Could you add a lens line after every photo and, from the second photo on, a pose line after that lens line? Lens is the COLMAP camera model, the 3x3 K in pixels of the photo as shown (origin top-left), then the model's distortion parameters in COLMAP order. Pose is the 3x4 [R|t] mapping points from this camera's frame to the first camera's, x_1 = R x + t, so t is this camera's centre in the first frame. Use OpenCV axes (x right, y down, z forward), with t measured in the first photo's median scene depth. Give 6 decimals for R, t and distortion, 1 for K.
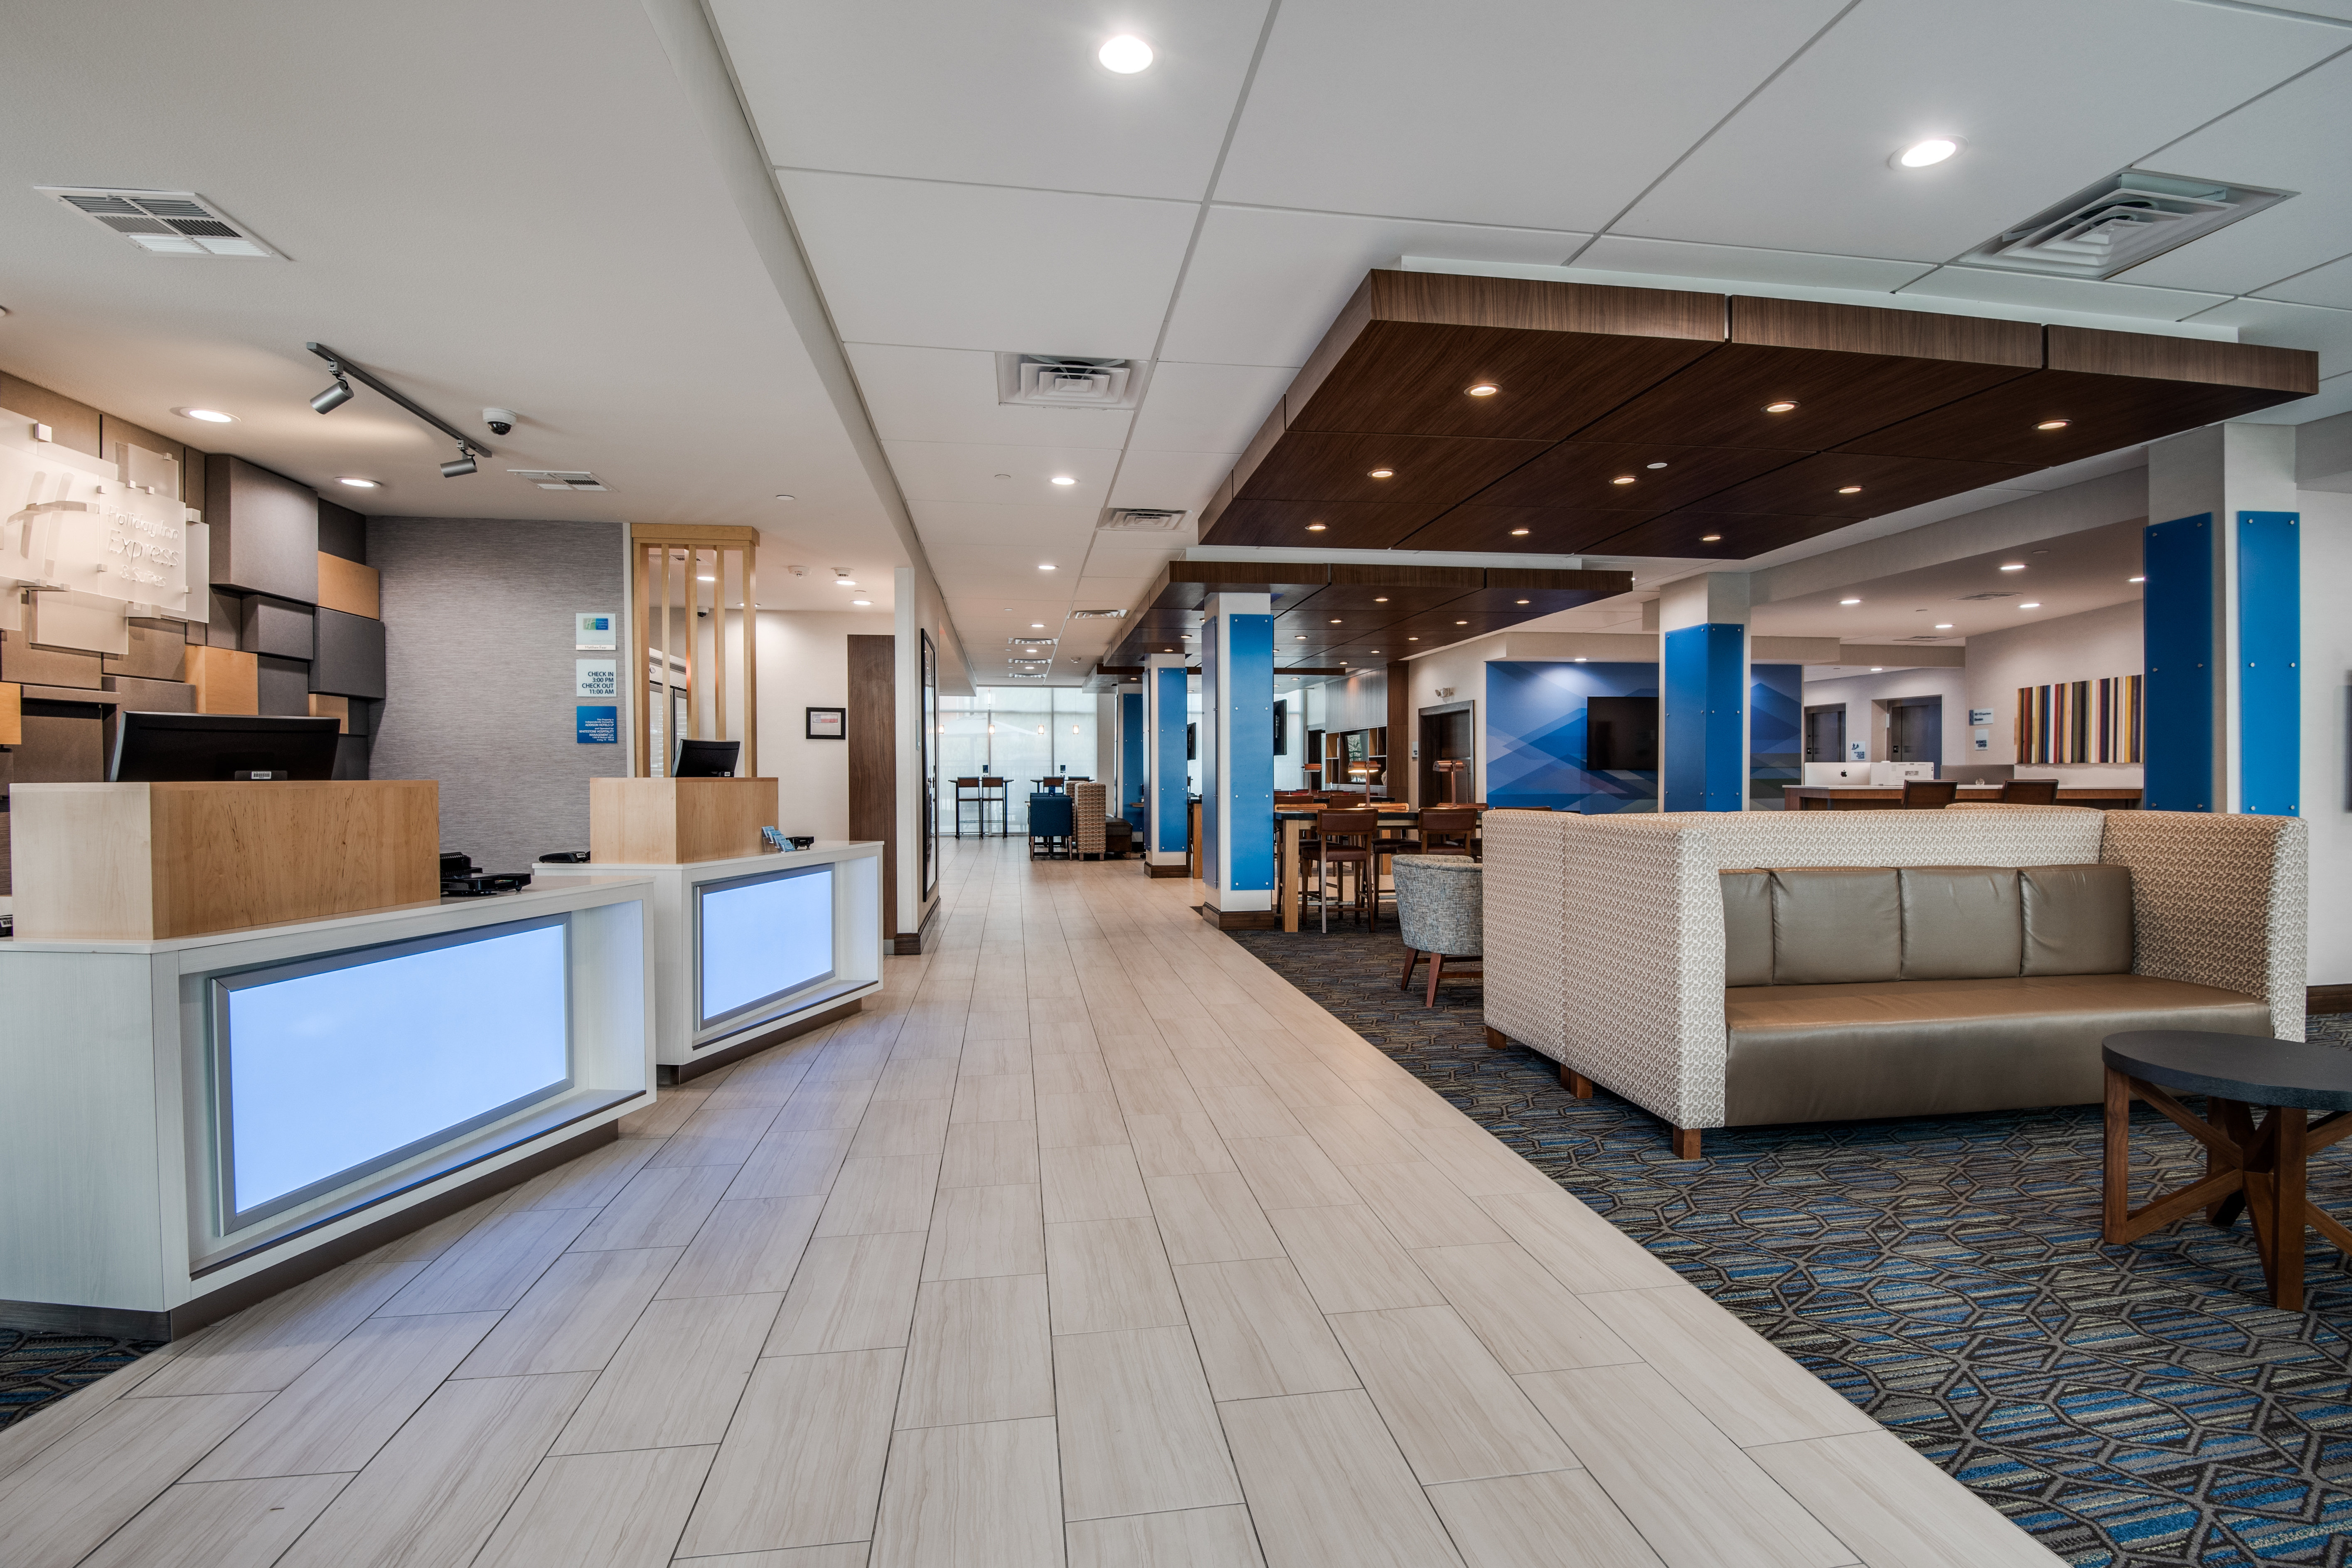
lens RADIAL K [[1105.6, 0, 1176.0], [0, 1105.6, 784.0], [0, 0, 1]] dist [0.000298, -0.028182]
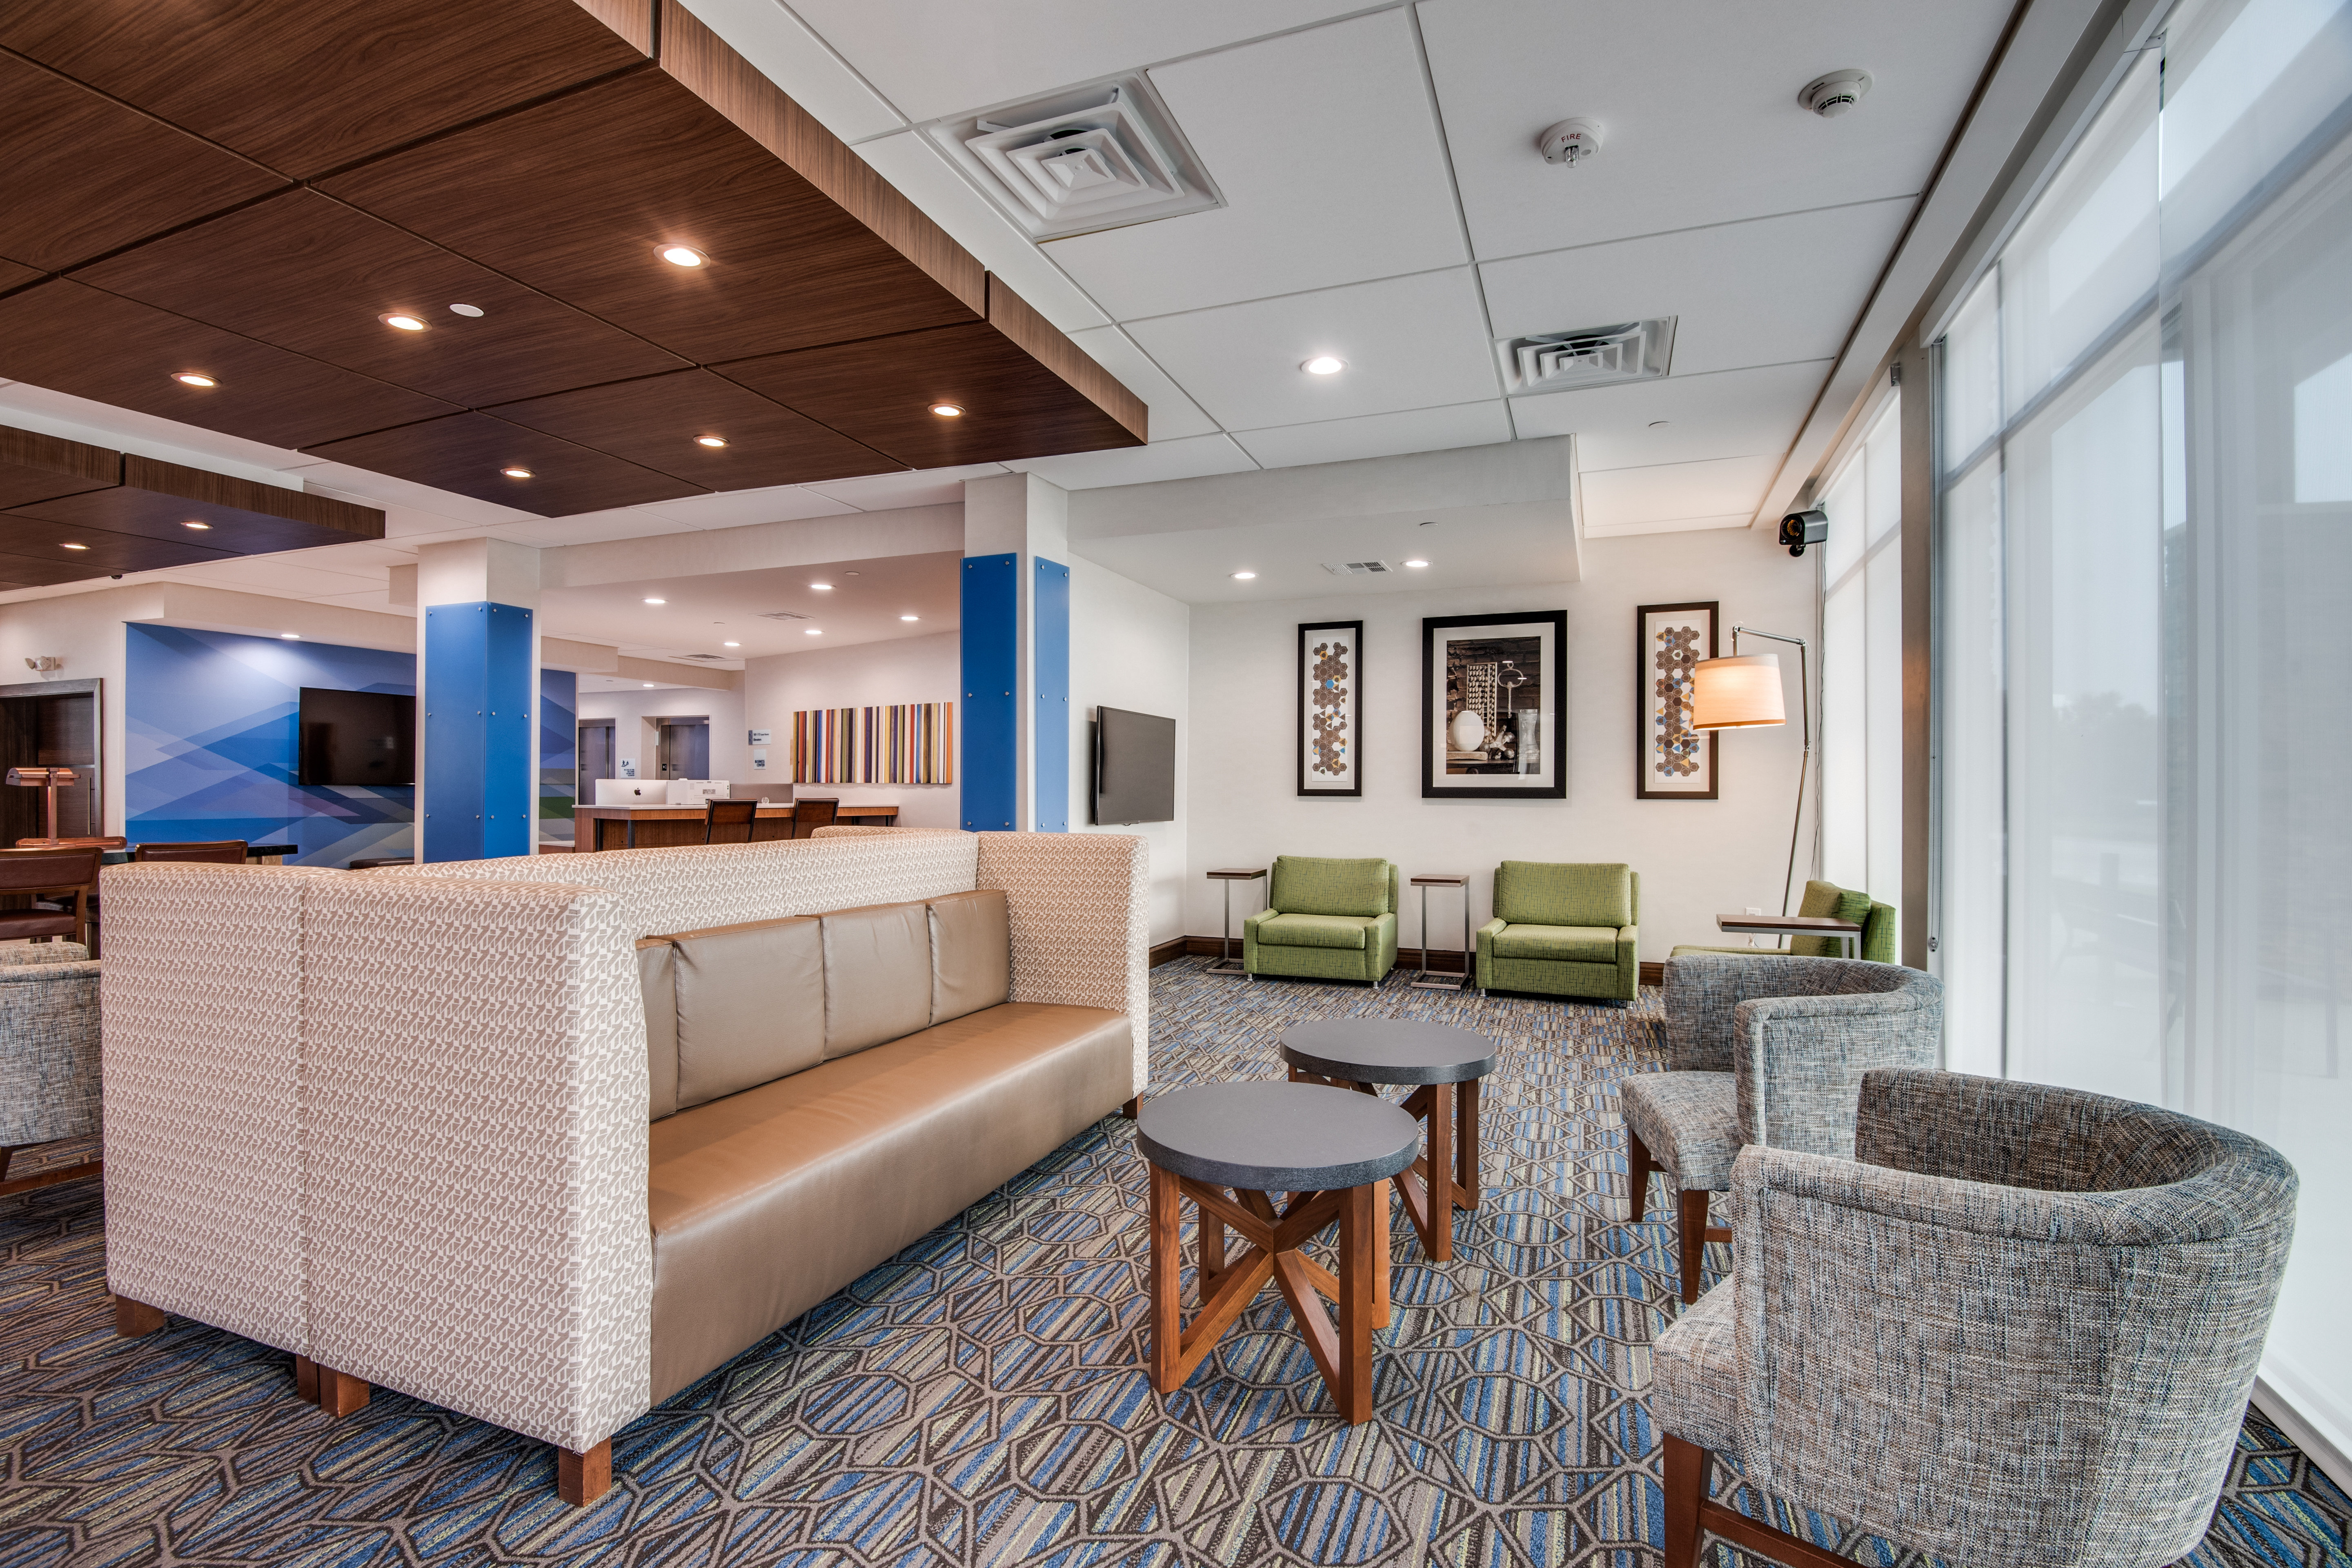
lens RADIAL K [[1101.7, 0, 1172.0], [0, 1101.7, 788.5], [0, 0, 1]] dist [0.003063, -0.015057]
pose [[0.509637, 0.006052, 0.860368, 0.088366], [0.004205, 0.999946, -0.009525, -0.003235], [-0.860379, 0.008472, 0.509584, 0.292241]]
